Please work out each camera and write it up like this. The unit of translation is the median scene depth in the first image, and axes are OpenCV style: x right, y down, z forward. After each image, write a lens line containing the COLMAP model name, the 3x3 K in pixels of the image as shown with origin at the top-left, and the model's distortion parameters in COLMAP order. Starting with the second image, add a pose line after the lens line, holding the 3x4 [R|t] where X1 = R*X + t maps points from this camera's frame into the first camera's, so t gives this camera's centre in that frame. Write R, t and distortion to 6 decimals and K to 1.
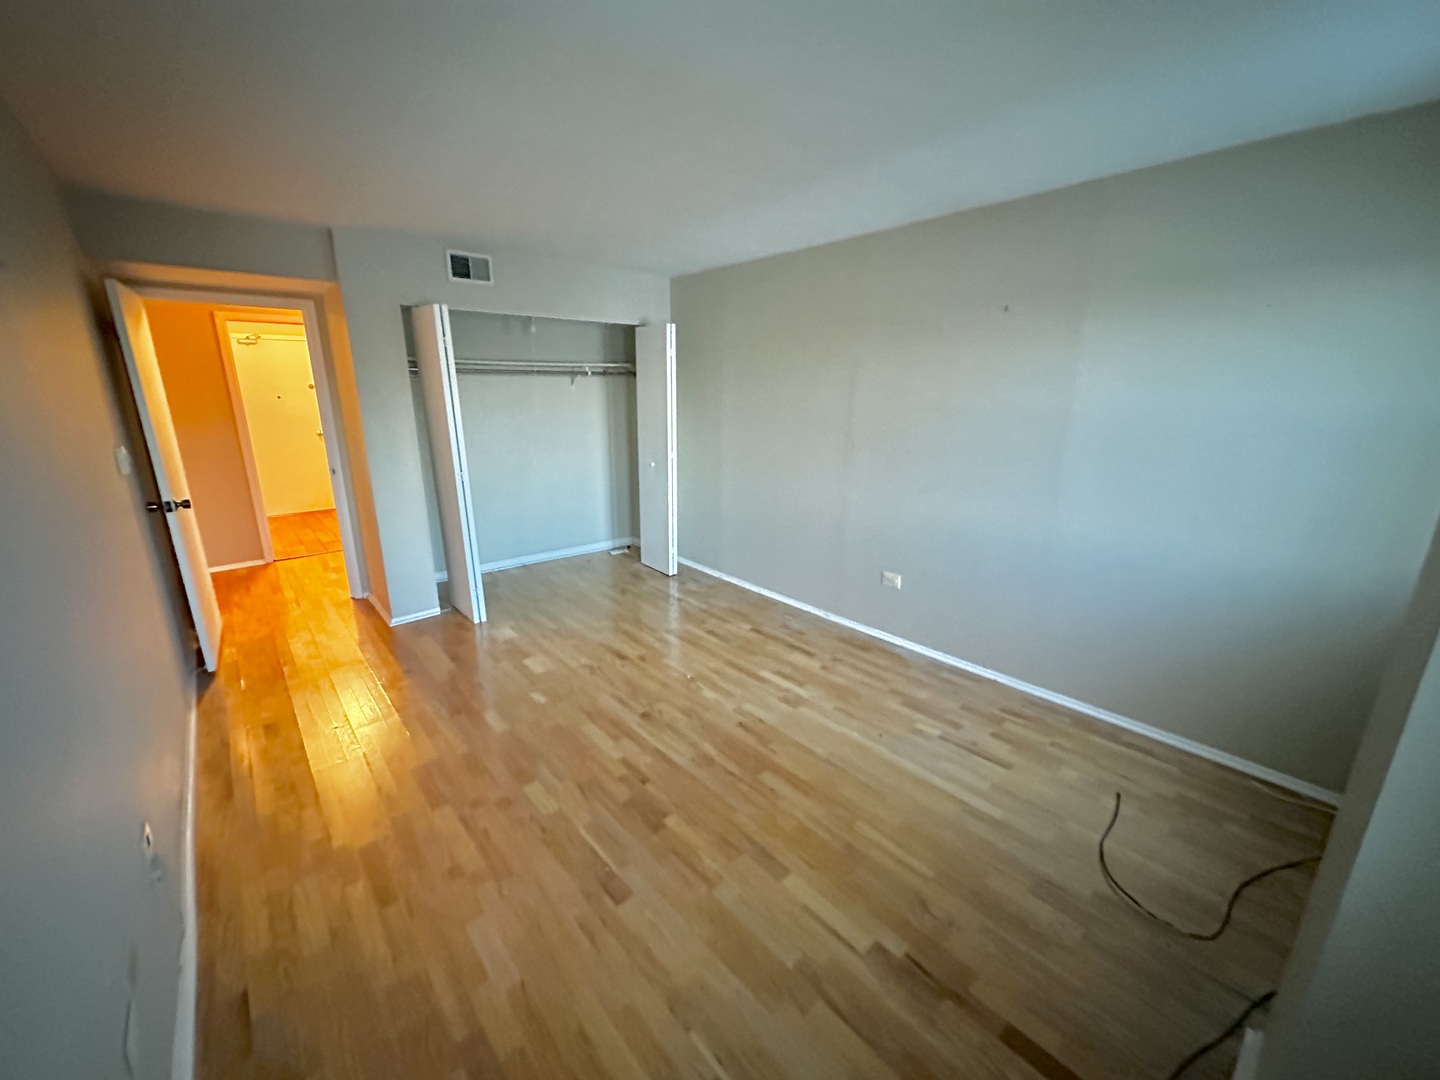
lens RADIAL K [[575.0, 0, 719.6], [0, 575.0, 541.0], [0, 0, 1]] dist [0.002135, 0.000405]
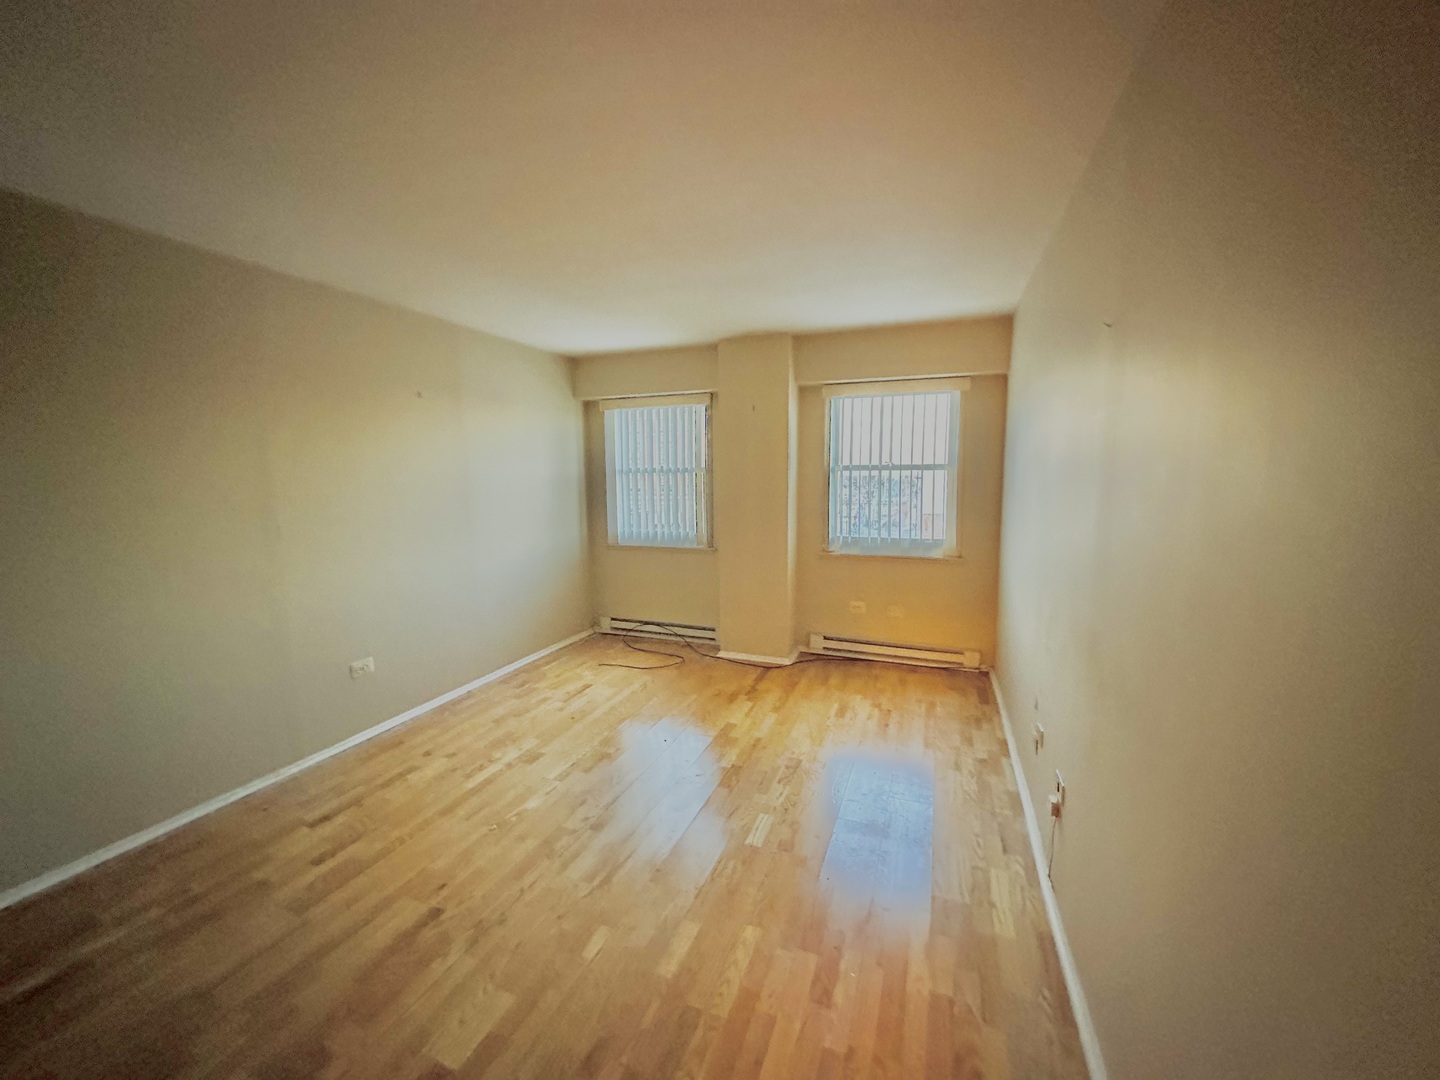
lens RADIAL K [[575.0, 0, 719.6], [0, 575.0, 541.0], [0, 0, 1]] dist [0.002135, 0.000405]
pose [[-0.468811, -0.102325, 0.877351, -0.912062], [0.236825, 0.942340, 0.236452, -0.248922], [-0.850958, 0.318630, -0.417547, 1.070457]]
